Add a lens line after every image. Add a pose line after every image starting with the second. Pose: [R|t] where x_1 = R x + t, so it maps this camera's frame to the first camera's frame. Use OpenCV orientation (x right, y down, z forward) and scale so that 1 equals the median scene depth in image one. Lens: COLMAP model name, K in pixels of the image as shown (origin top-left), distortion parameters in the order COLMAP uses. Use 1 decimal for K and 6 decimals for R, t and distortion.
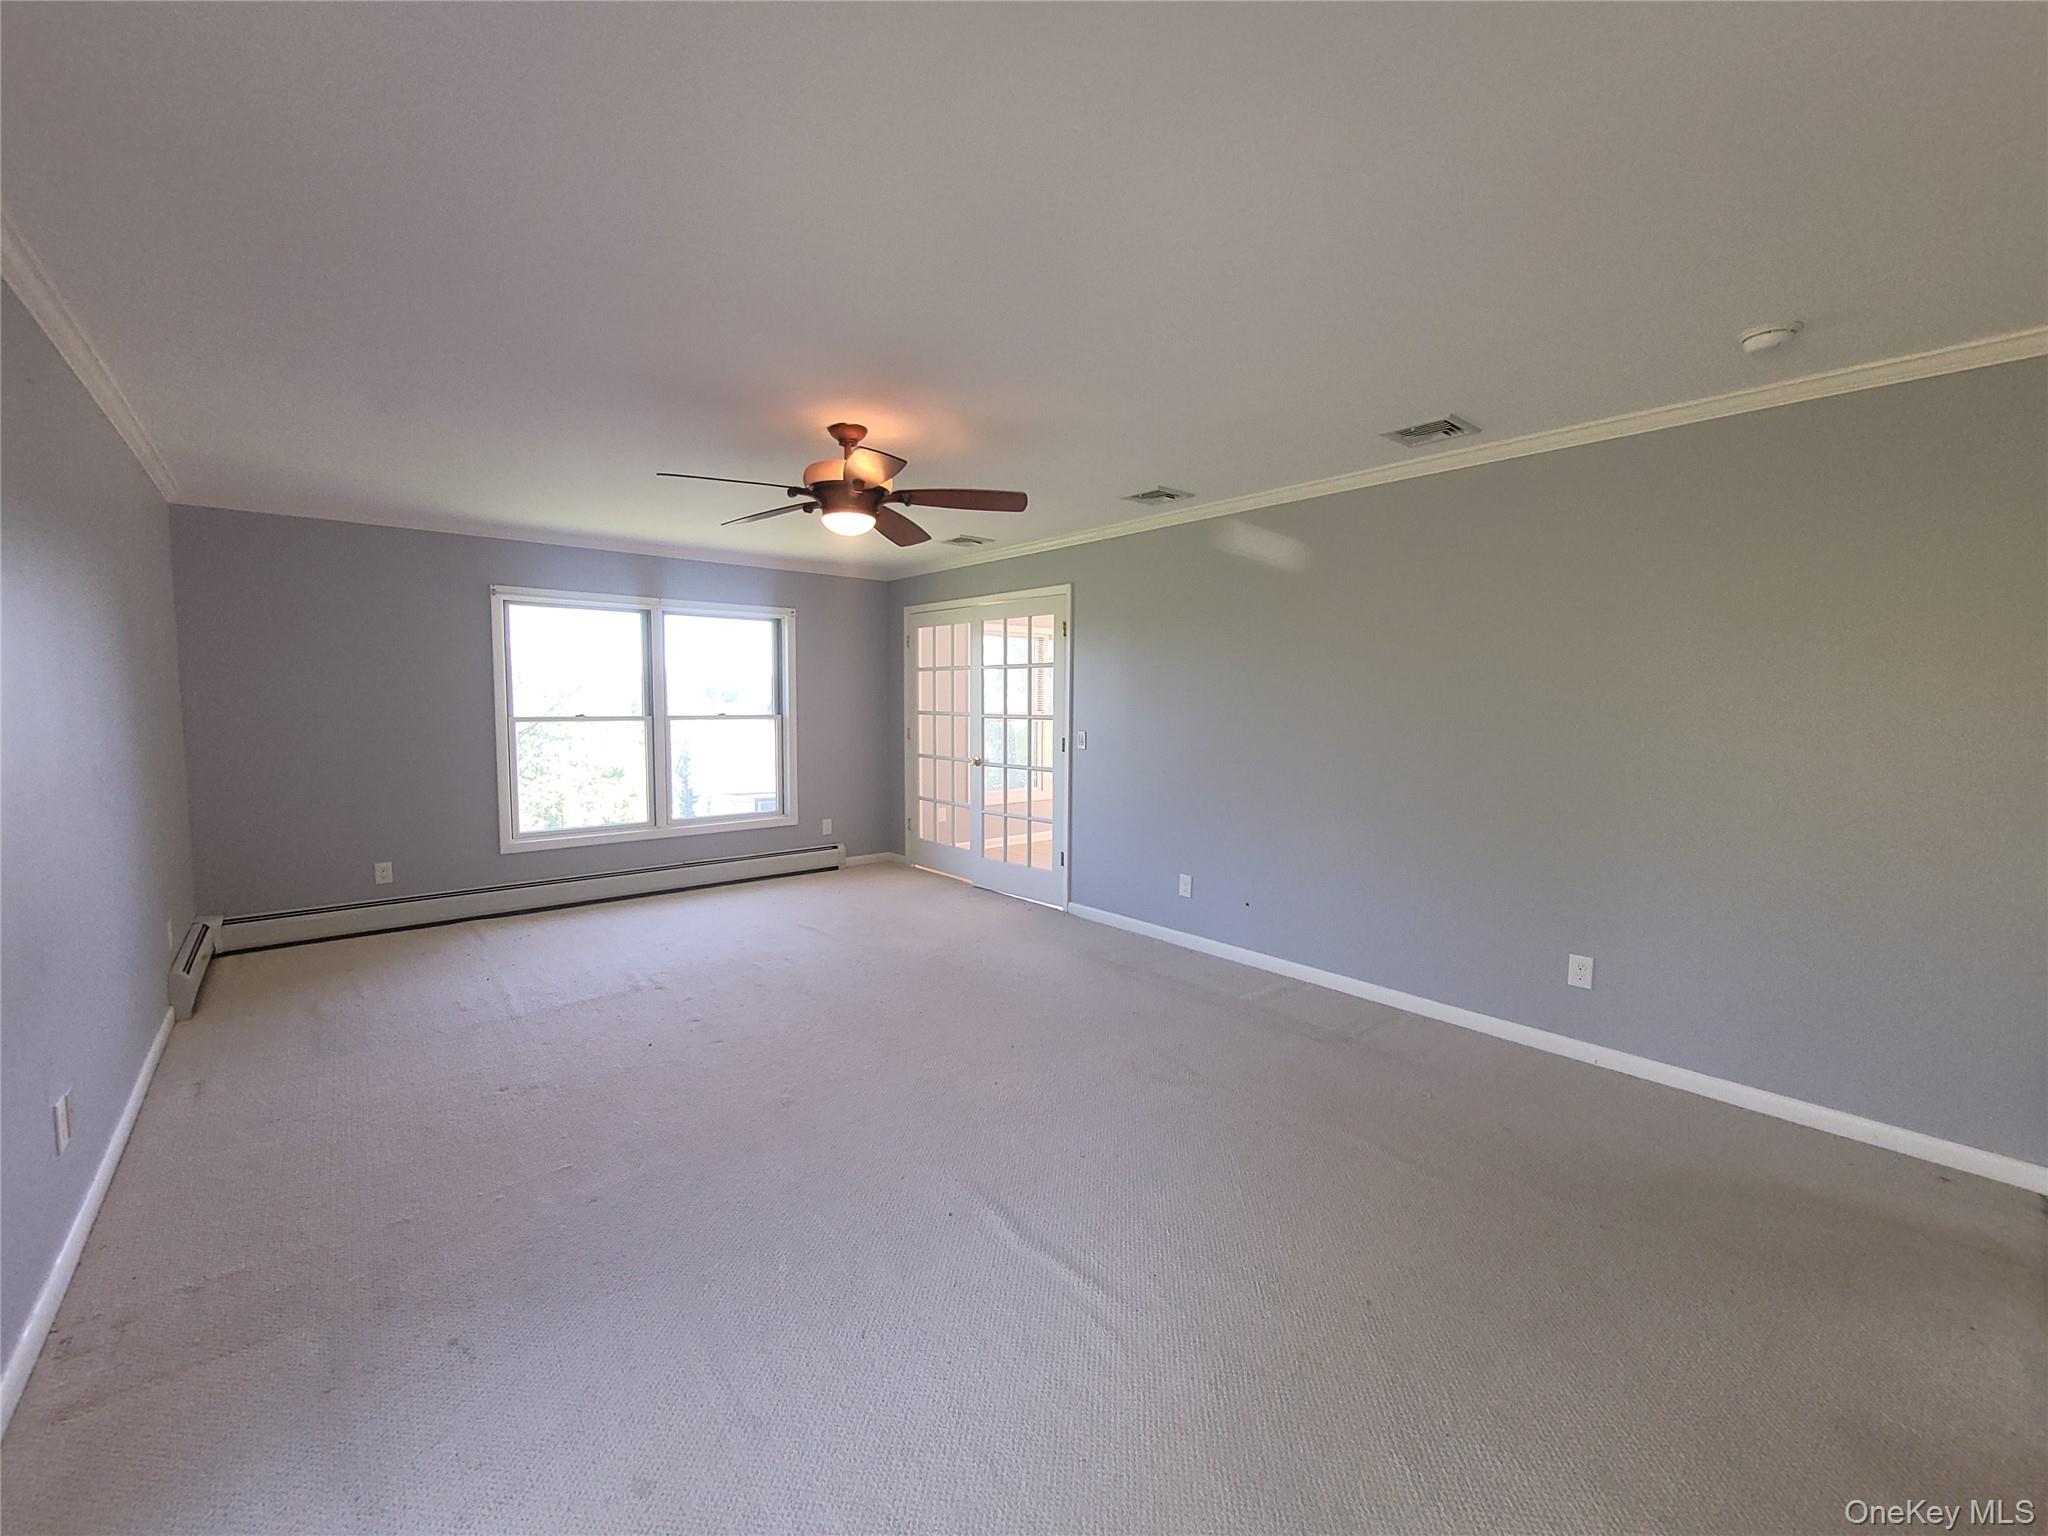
lens RADIAL K [[832.2, 0, 1022.9], [0, 832.2, 766.7], [0, 0, 1]] dist [0.022354, -0.000304]
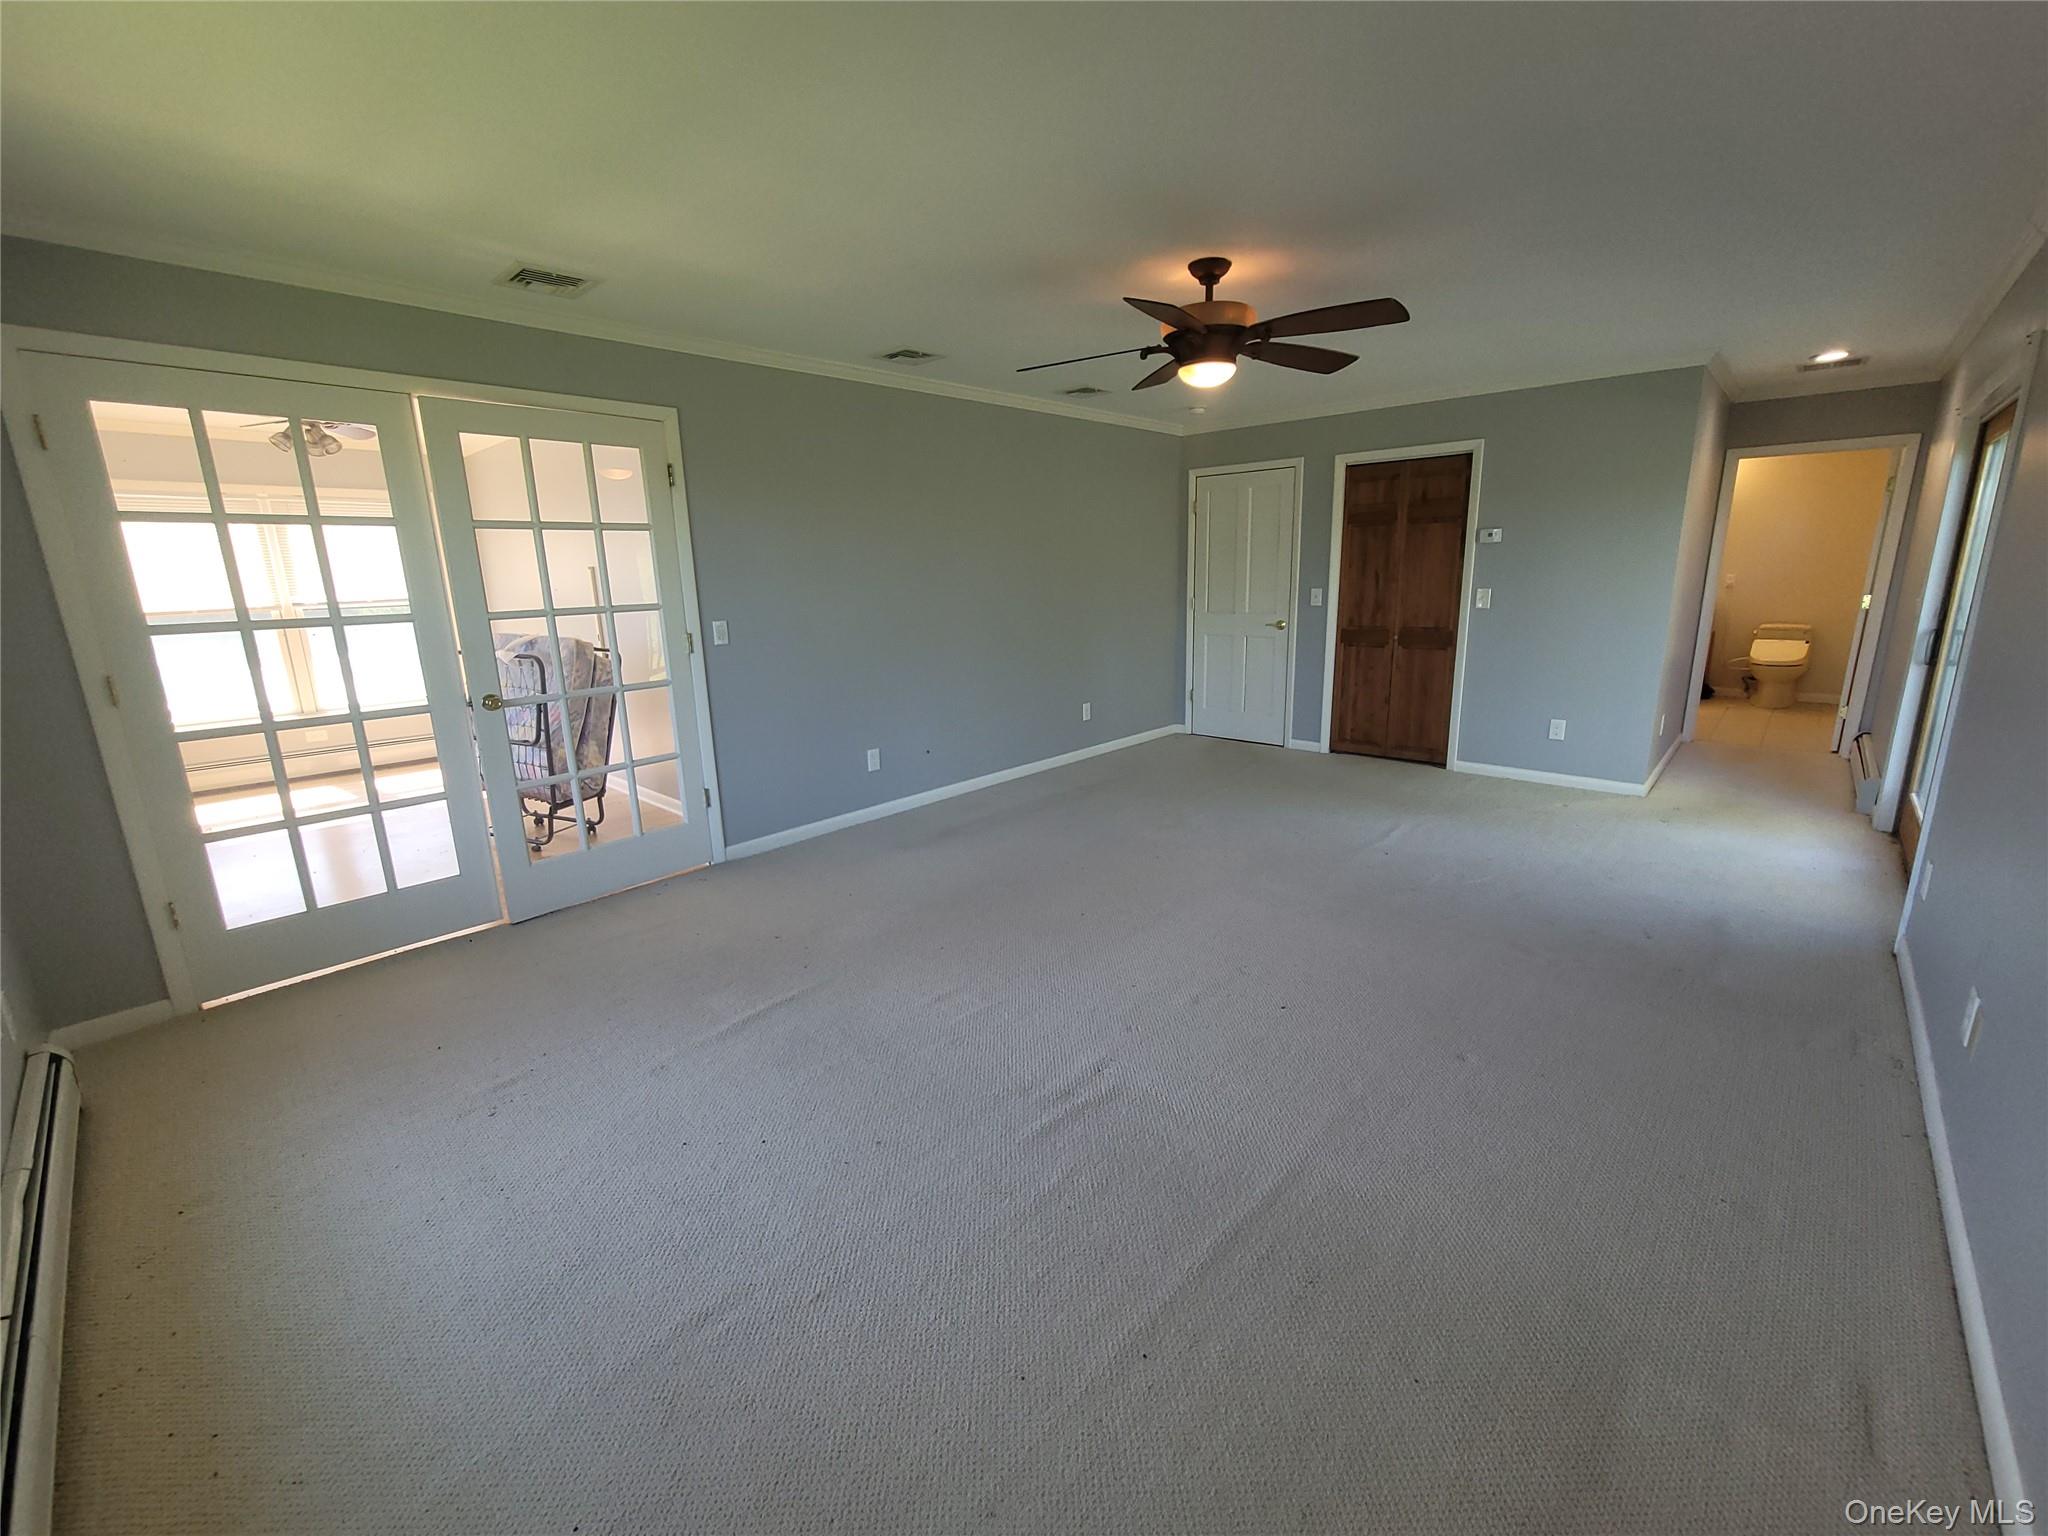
lens RADIAL K [[832.2, 0, 1023.2], [0, 832.2, 758.8], [0, 0, 1]] dist [0.022354, -0.000304]
pose [[-0.112598, -0.230271, 0.966590, -0.714557], [0.108583, 0.964099, 0.242327, -0.075329], [-0.987690, 0.132241, -0.083552, 0.804943]]
